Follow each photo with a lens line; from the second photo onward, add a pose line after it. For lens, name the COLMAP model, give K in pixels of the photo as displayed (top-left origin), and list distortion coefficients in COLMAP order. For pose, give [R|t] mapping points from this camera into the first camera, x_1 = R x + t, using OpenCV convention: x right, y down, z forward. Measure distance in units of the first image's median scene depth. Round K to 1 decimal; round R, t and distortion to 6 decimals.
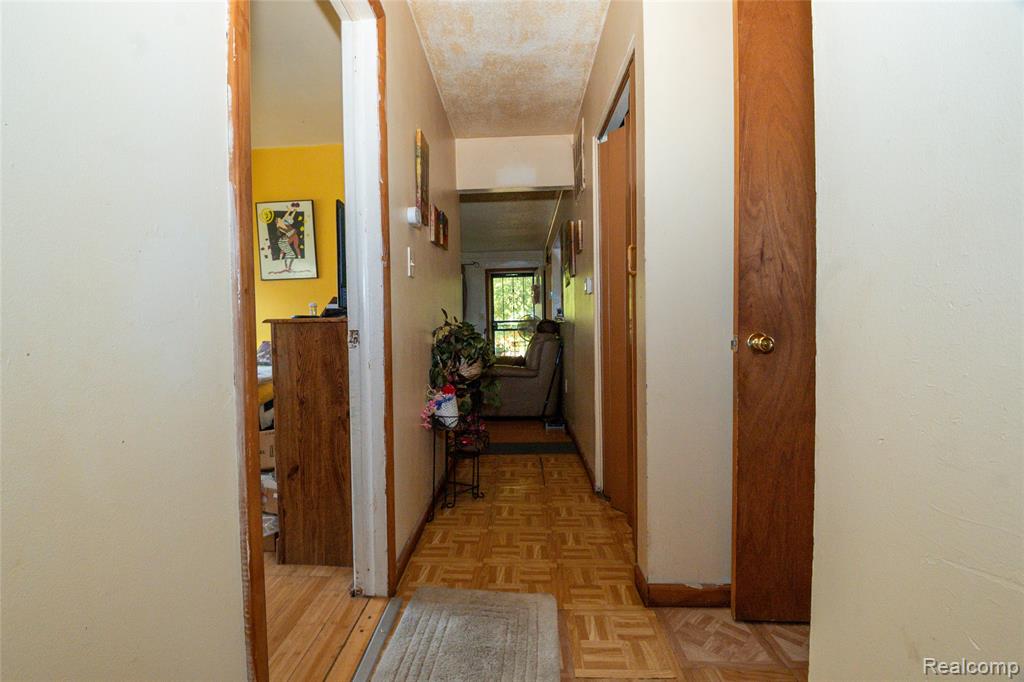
lens RADIAL K [[447.2, 0, 501.1], [0, 447.2, 337.7], [0, 0, 1]] dist [0.004076, -0.014636]
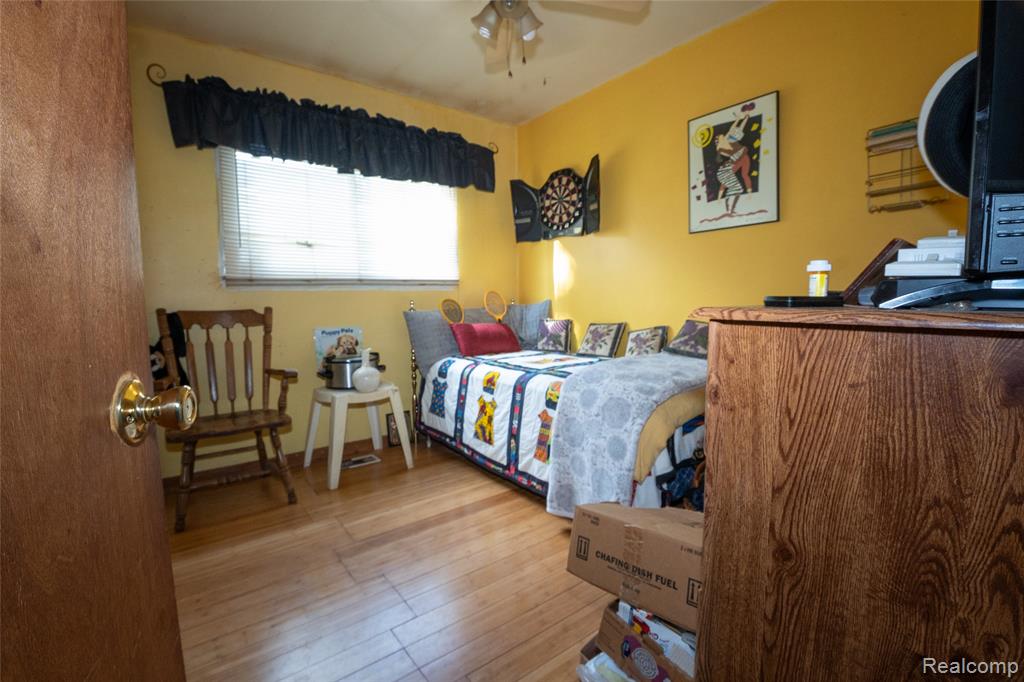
lens RADIAL K [[447.2, 0, 501.1], [0, 447.2, 337.7], [0, 0, 1]] dist [0.004076, -0.014636]
pose [[0.635389, 0.084560, -0.767548, -0.171518], [-0.021383, 0.995532, 0.091976, -0.023835], [0.771896, -0.042028, 0.634358, 0.319216]]
